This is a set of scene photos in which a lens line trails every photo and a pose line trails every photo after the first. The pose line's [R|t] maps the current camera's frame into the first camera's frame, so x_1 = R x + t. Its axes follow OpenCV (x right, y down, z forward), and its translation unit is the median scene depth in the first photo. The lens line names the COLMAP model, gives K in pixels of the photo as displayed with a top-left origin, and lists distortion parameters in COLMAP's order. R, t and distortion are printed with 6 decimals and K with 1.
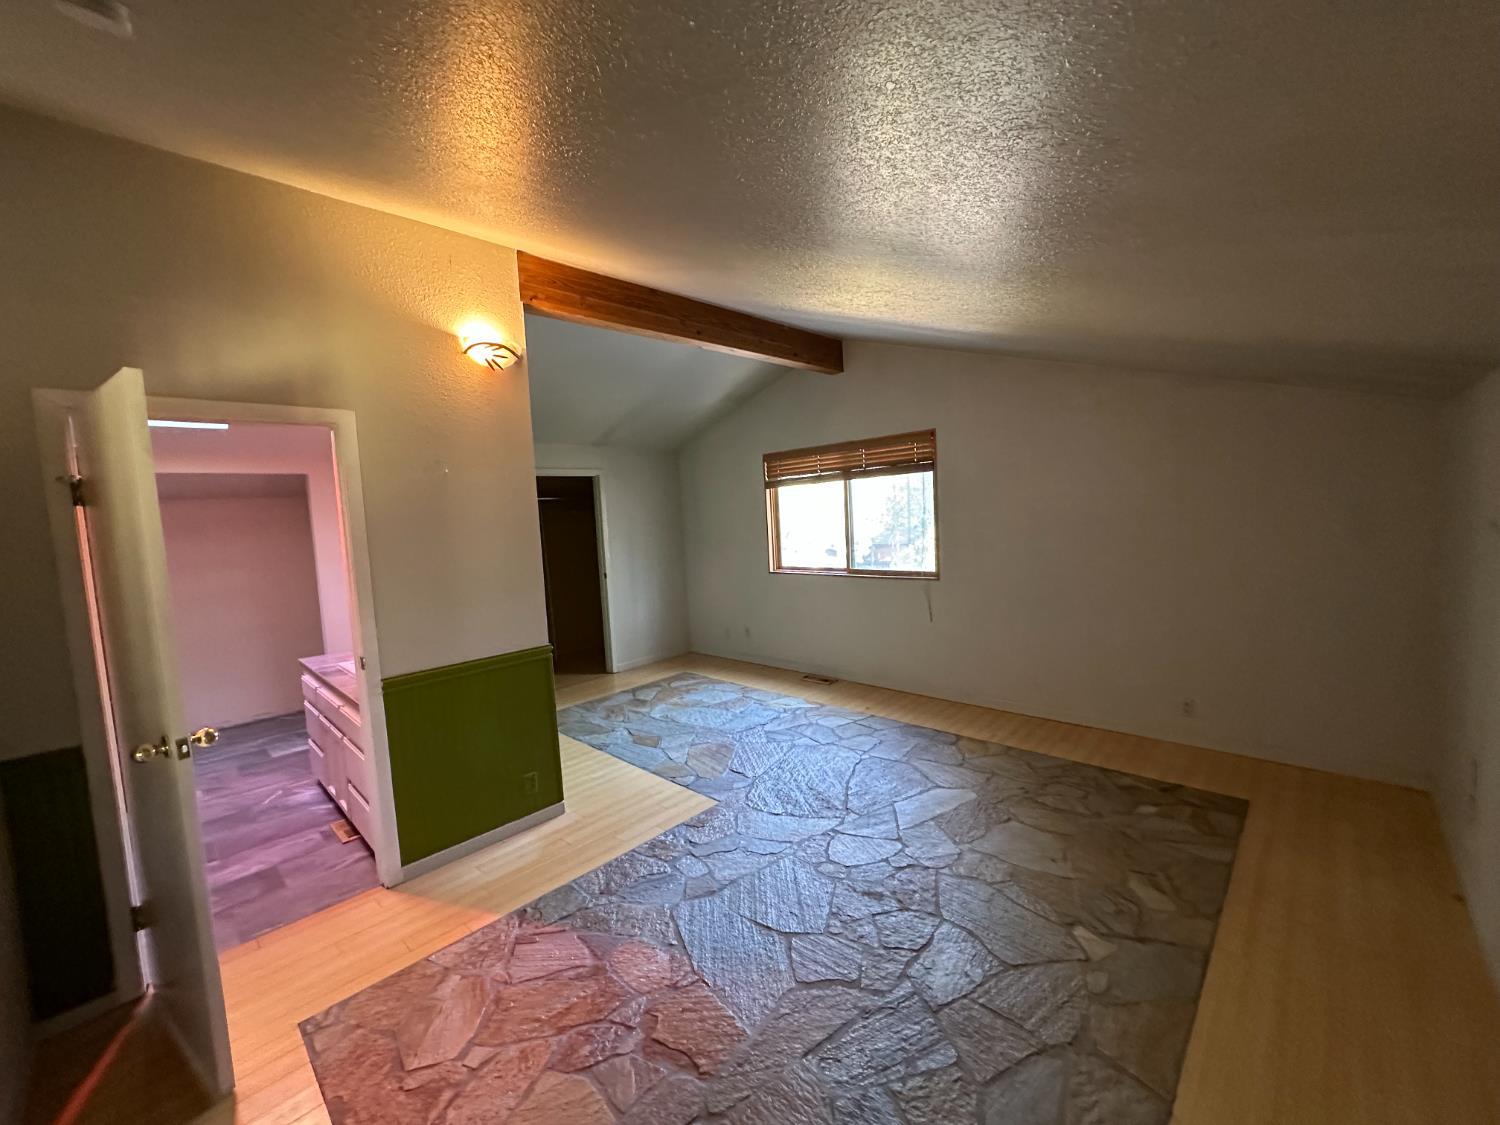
lens RADIAL K [[601.6, 0, 749.9], [0, 601.6, 562.7], [0, 0, 1]] dist [-0.004421, 0.000575]
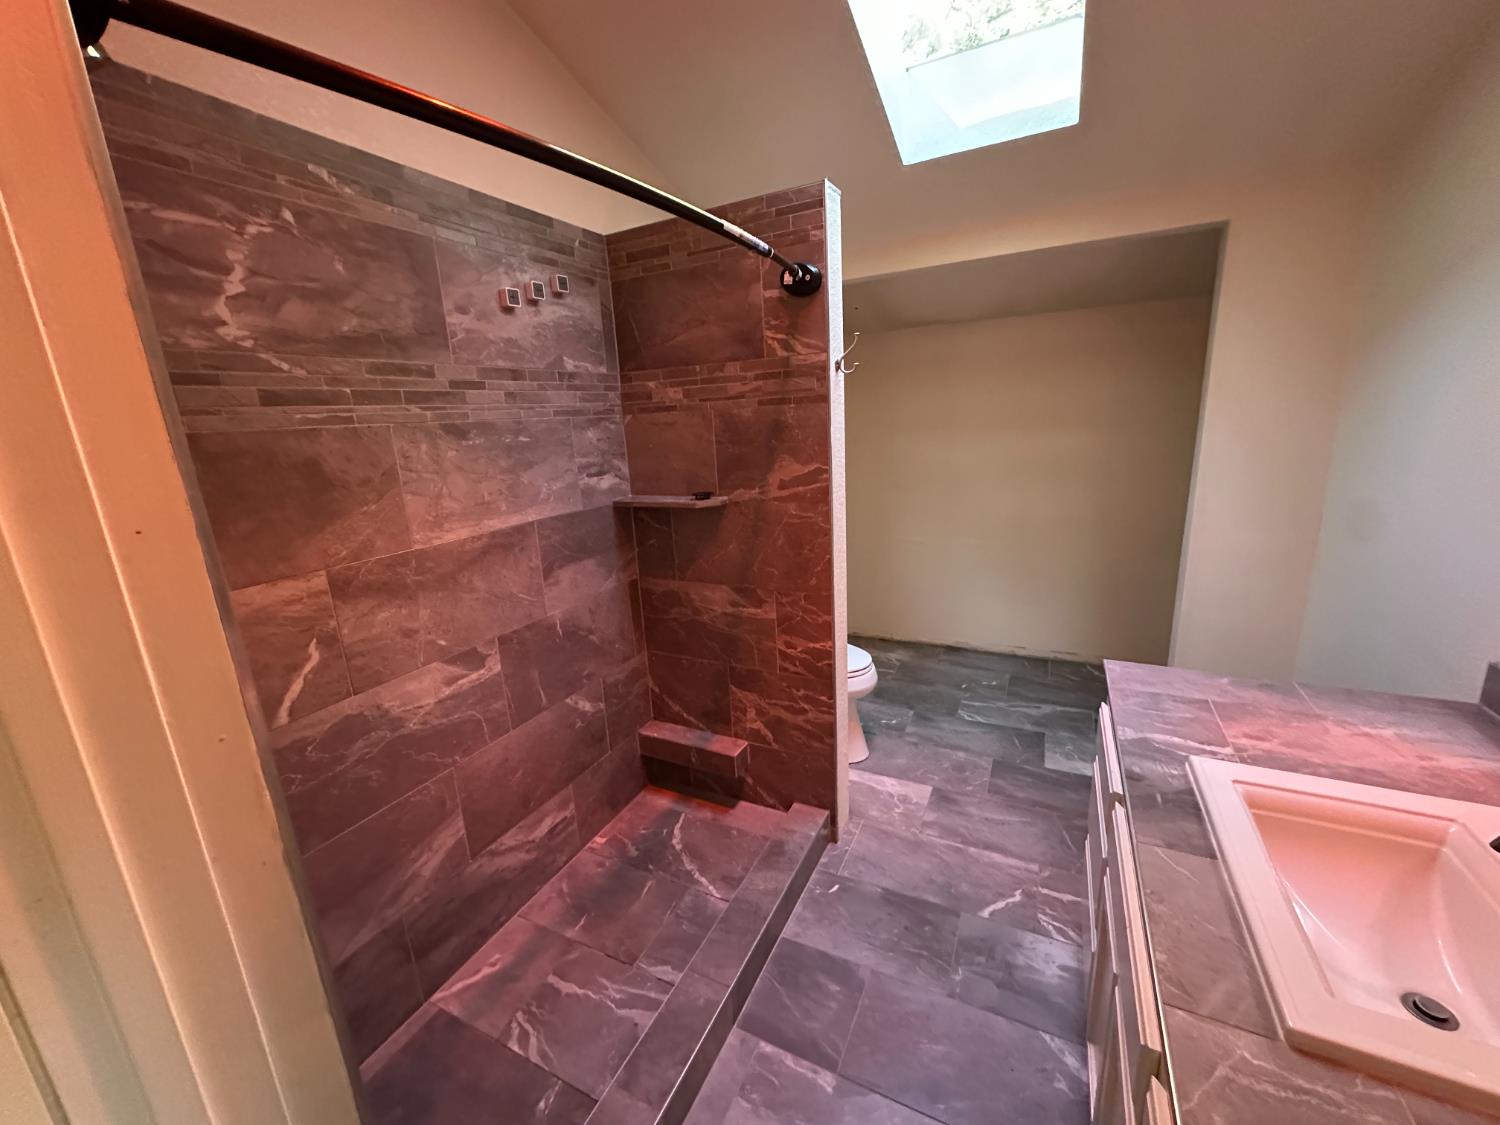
lens RADIAL K [[601.6, 0, 747.8], [0, 601.6, 561.1], [0, 0, 1]] dist [-0.004421, 0.000575]
pose [[0.311542, 0.266626, -0.912059, -0.441864], [-0.040810, 0.962696, 0.267489, -0.013226], [0.949356, -0.046113, 0.310801, 0.602977]]
